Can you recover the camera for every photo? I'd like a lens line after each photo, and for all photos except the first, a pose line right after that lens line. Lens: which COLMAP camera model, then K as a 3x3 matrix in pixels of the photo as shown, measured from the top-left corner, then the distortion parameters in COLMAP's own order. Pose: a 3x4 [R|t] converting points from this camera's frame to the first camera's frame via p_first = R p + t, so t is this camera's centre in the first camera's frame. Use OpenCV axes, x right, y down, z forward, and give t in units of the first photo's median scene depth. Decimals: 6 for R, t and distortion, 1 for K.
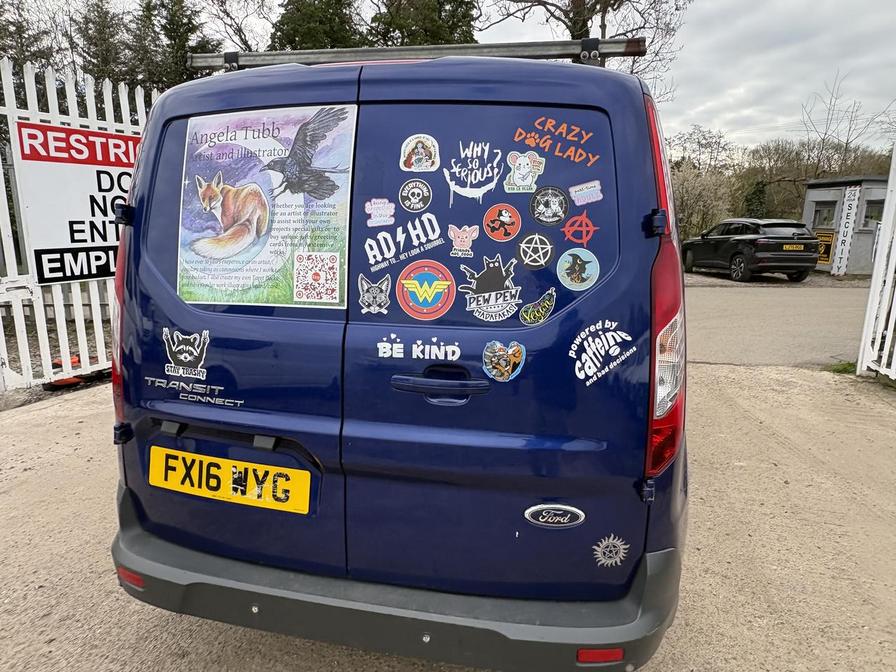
lens RADIAL K [[571.5, 0, 449.4], [0, 571.5, 338.2], [0, 0, 1]] dist [0.003447, 0.001570]
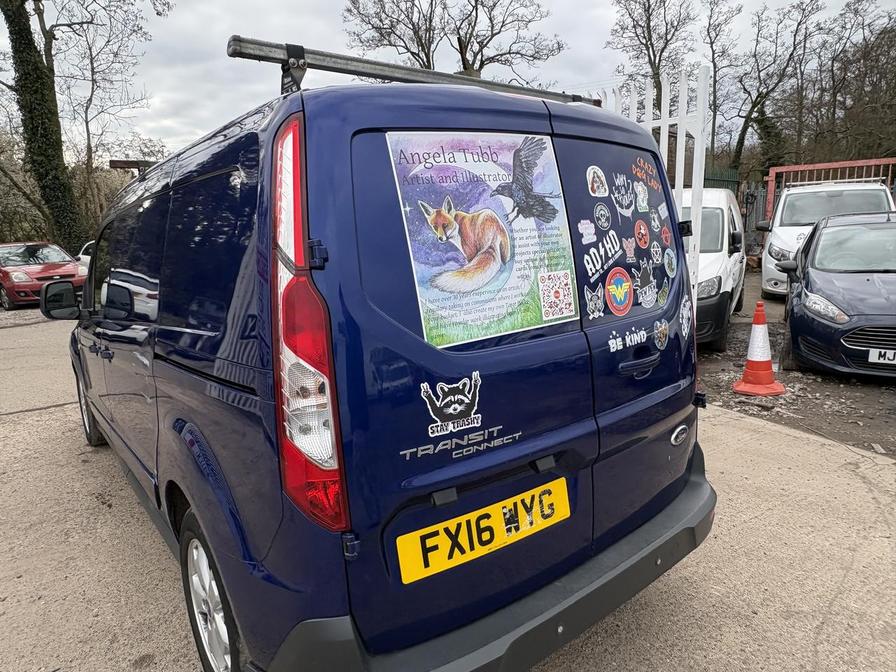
lens RADIAL K [[571.5, 0, 449.4], [0, 571.5, 338.2], [0, 0, 1]] dist [0.003447, 0.001570]
pose [[0.631106, -0.191331, 0.751730, -1.177610], [0.202662, 0.976114, 0.078299, -0.151398], [-0.748755, 0.102932, 0.654806, 0.455599]]
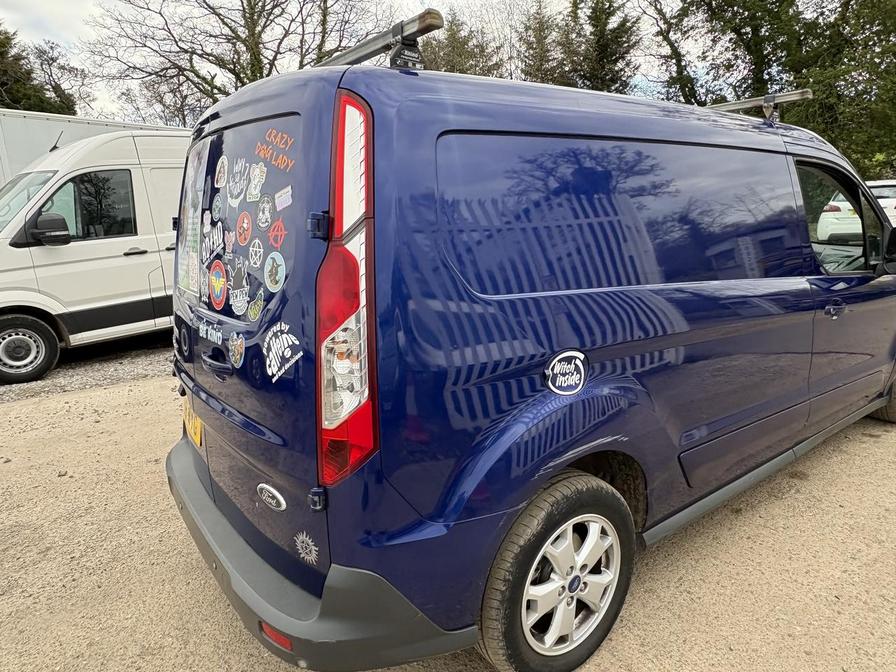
lens RADIAL K [[571.2, 0, 448.9], [0, 571.2, 330.7], [0, 0, 1]] dist [0.004403, 0.001192]
pose [[0.749804, 0.094623, -0.654859, 1.089041], [-0.072351, 0.995512, 0.061004, -0.093768], [0.657692, 0.001639, 0.753285, 0.390129]]
